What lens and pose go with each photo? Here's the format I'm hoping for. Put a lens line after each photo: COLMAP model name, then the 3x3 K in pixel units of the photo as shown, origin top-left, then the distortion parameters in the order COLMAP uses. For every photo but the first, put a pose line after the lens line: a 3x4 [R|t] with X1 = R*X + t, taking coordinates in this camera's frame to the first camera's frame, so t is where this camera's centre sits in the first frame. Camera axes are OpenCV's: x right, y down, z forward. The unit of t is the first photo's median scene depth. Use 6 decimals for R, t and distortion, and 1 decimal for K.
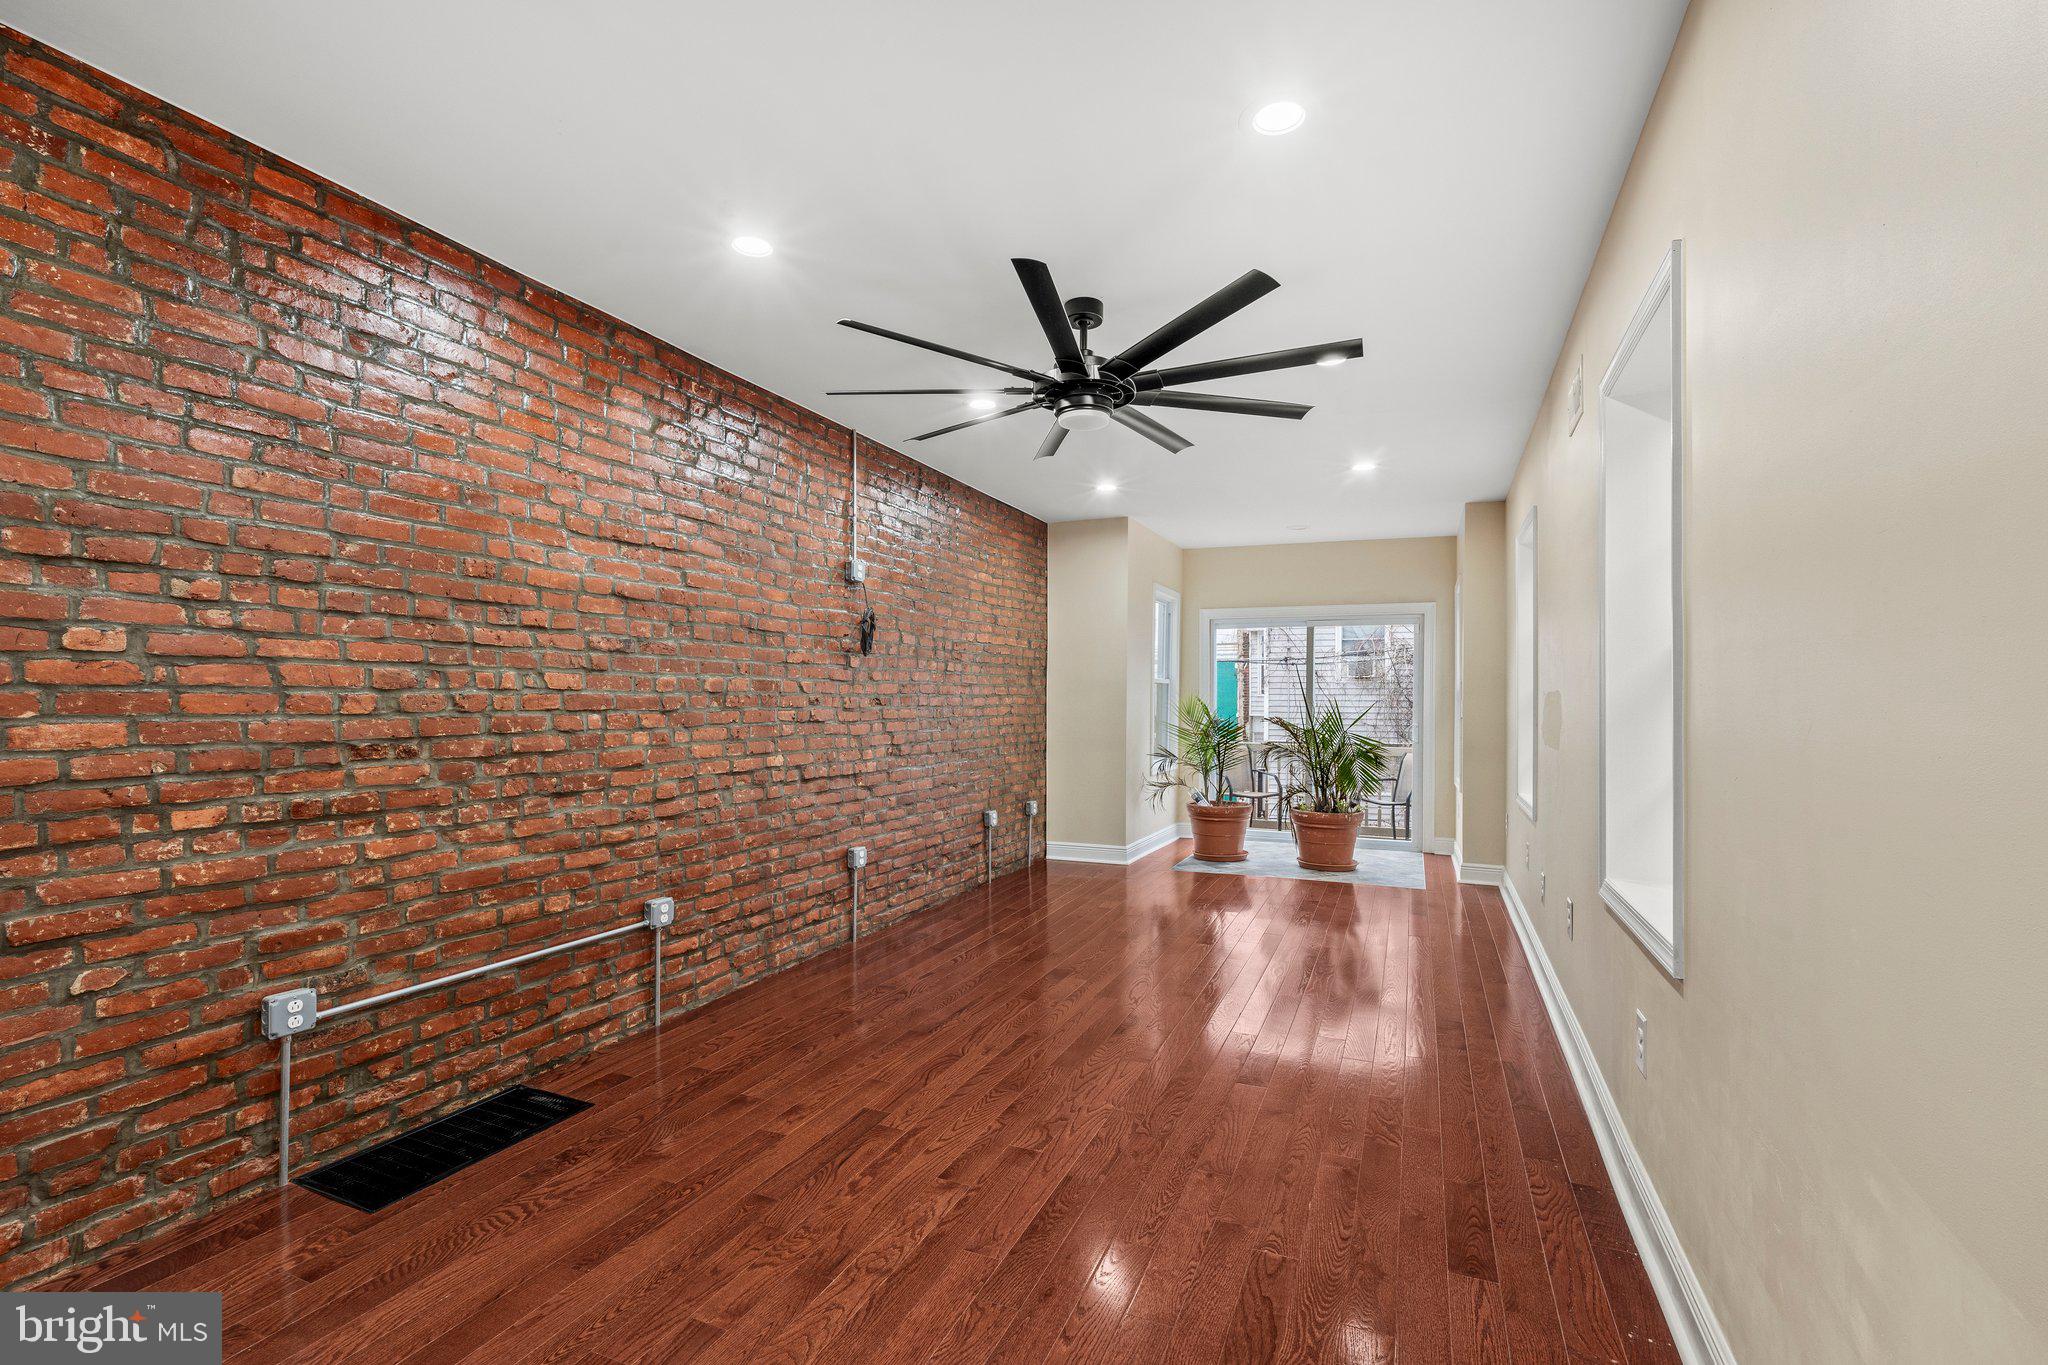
lens RADIAL K [[915.3, 0, 1033.8], [0, 915.3, 684.5], [0, 0, 1]] dist [-0.008964, 0.000537]
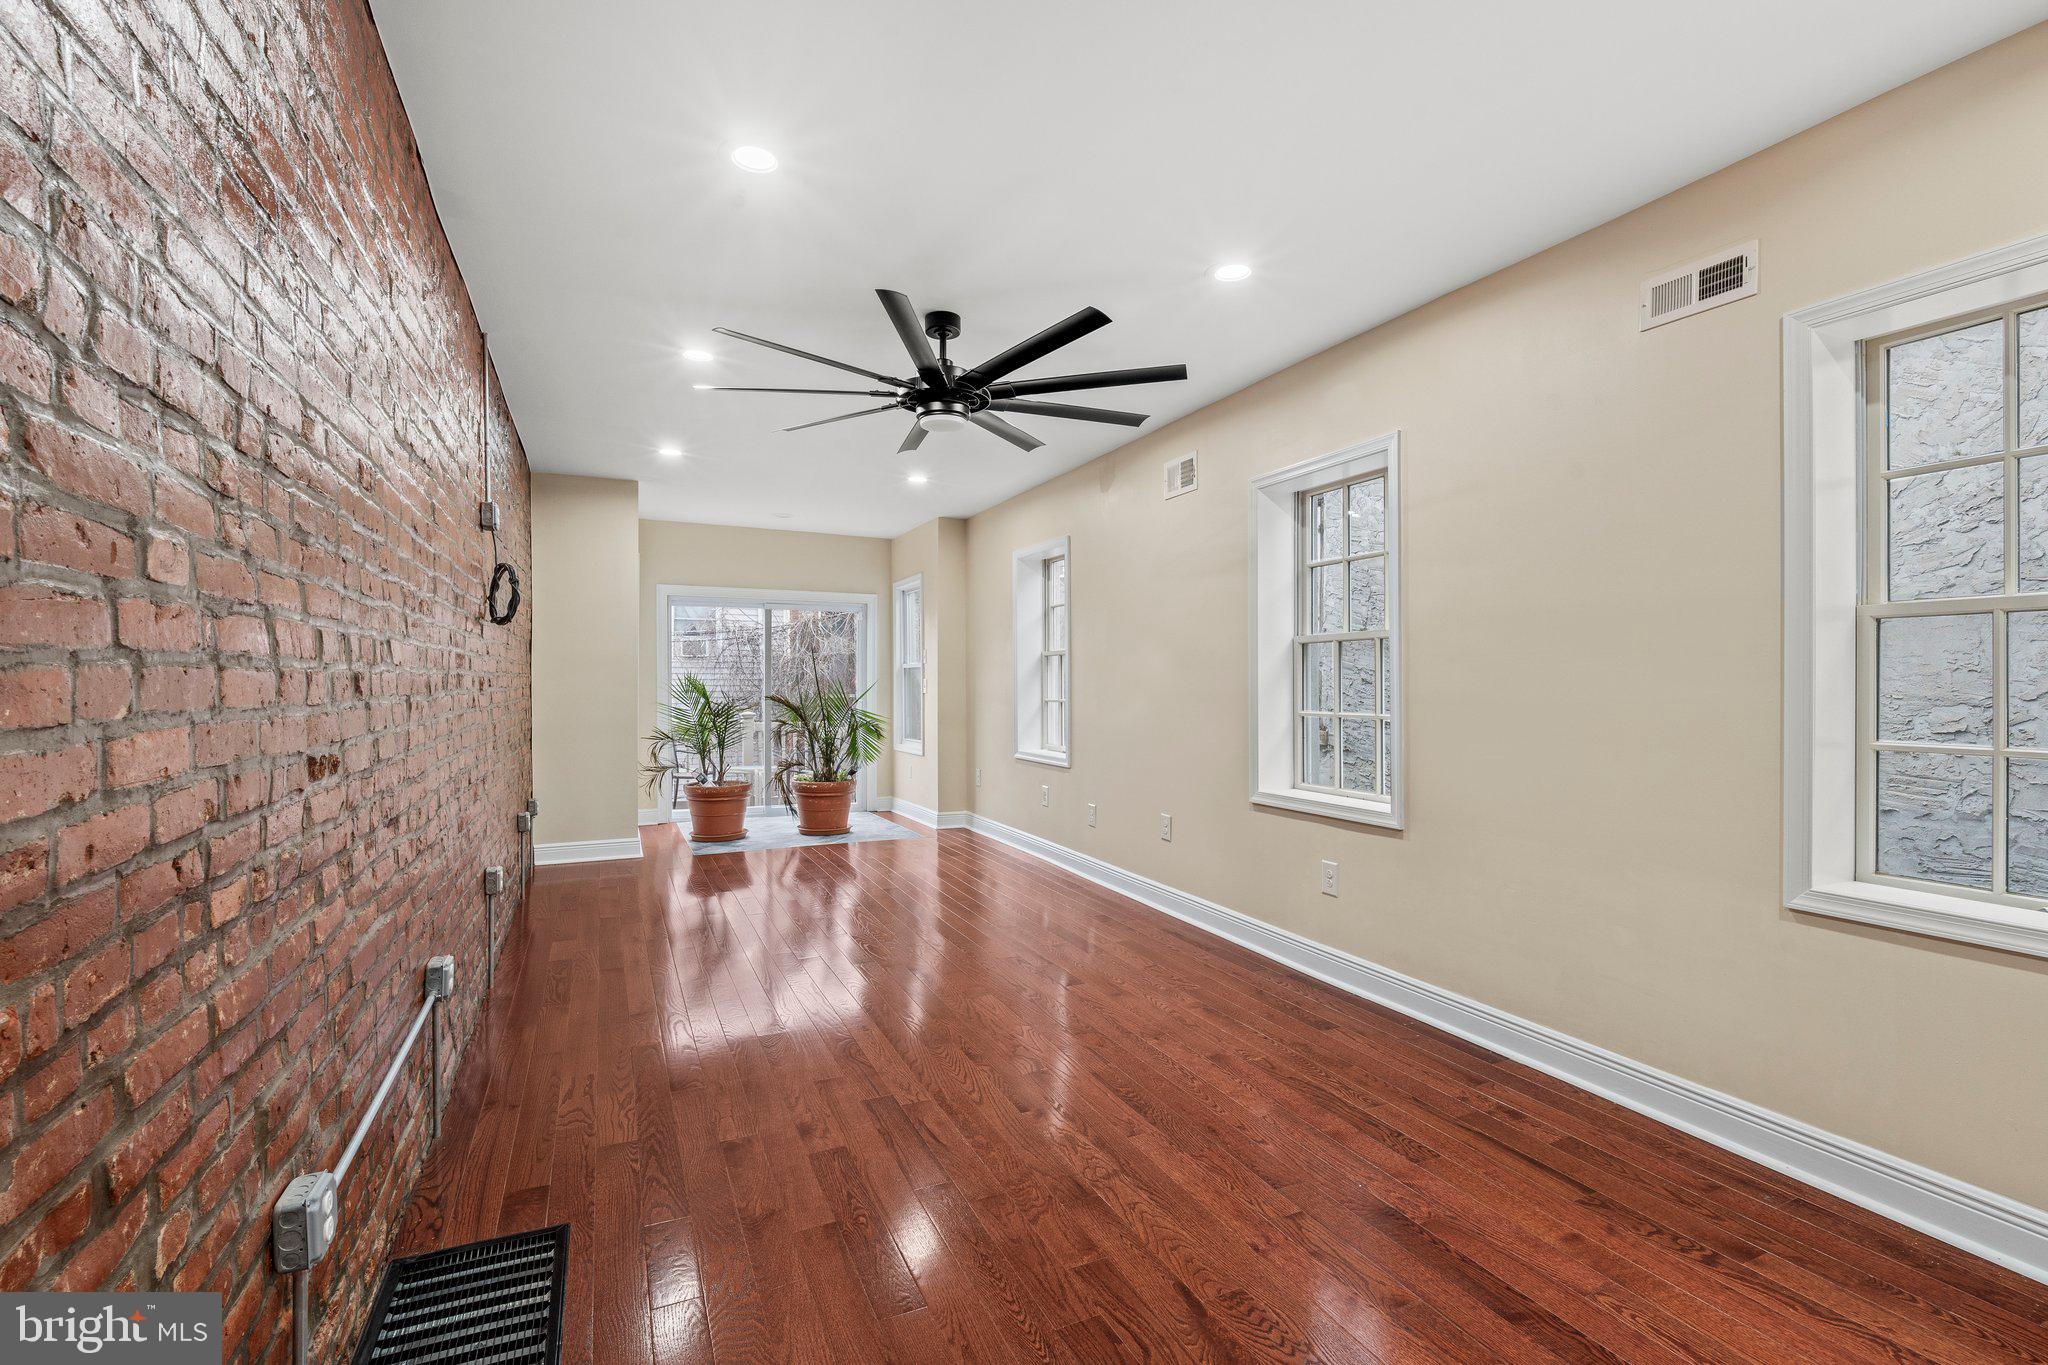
lens RADIAL K [[910.3, 0, 1029.0], [0, 910.3, 676.2], [0, 0, 1]] dist [-0.011936, 0.000012]
pose [[0.667663, -0.002535, 0.744460, -0.343655], [-0.009757, 0.999879, 0.012156, -0.002057], [-0.744400, -0.015380, 0.667557, 0.097930]]
